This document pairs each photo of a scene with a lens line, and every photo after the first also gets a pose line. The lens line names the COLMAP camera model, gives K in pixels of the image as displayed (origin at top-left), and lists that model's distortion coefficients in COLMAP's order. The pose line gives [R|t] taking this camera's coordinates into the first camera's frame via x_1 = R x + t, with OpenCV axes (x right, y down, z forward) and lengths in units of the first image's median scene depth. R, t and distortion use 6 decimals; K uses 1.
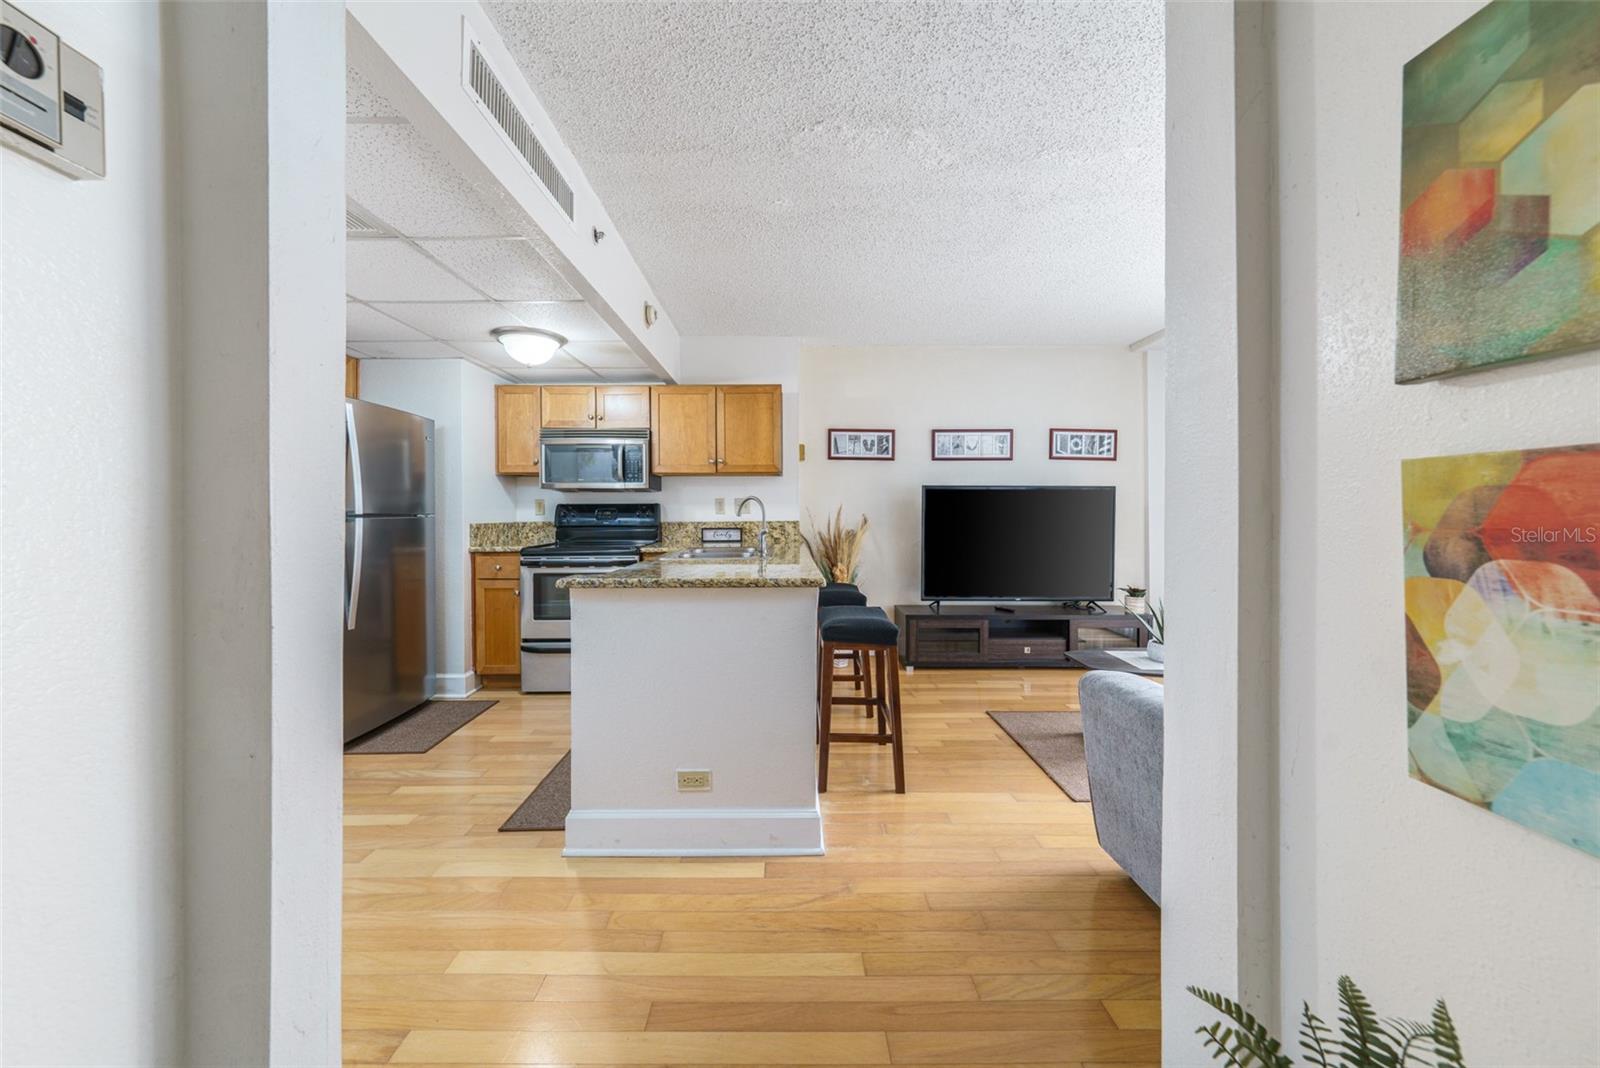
lens RADIAL K [[615.2, 0, 758.3], [0, 615.2, 522.9], [0, 0, 1]] dist [-0.000553, -0.000050]
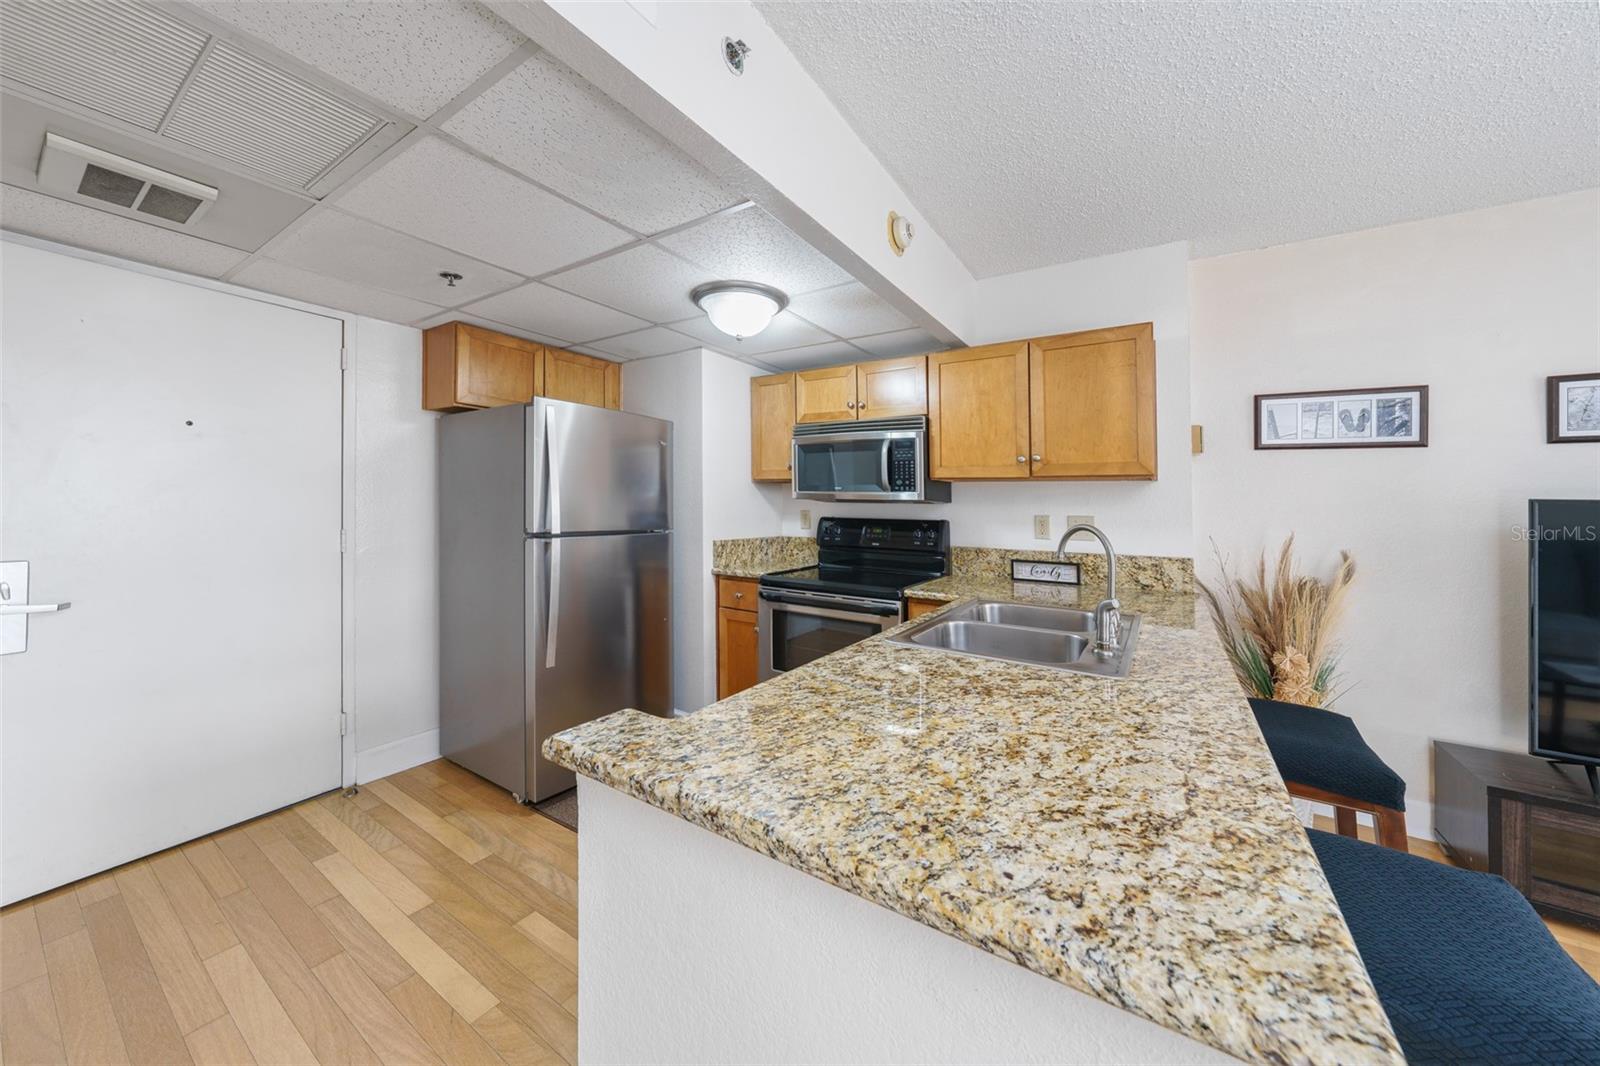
lens RADIAL K [[567.5, 0, 774.2], [0, 567.5, 484.7], [0, 0, 1]] dist [0.000075, 0.000185]
pose [[0.847233, -0.004015, -0.531207, 0.018035], [-0.025492, 0.998512, -0.048205, -0.037984], [0.530610, 0.054382, 0.845870, 0.357909]]
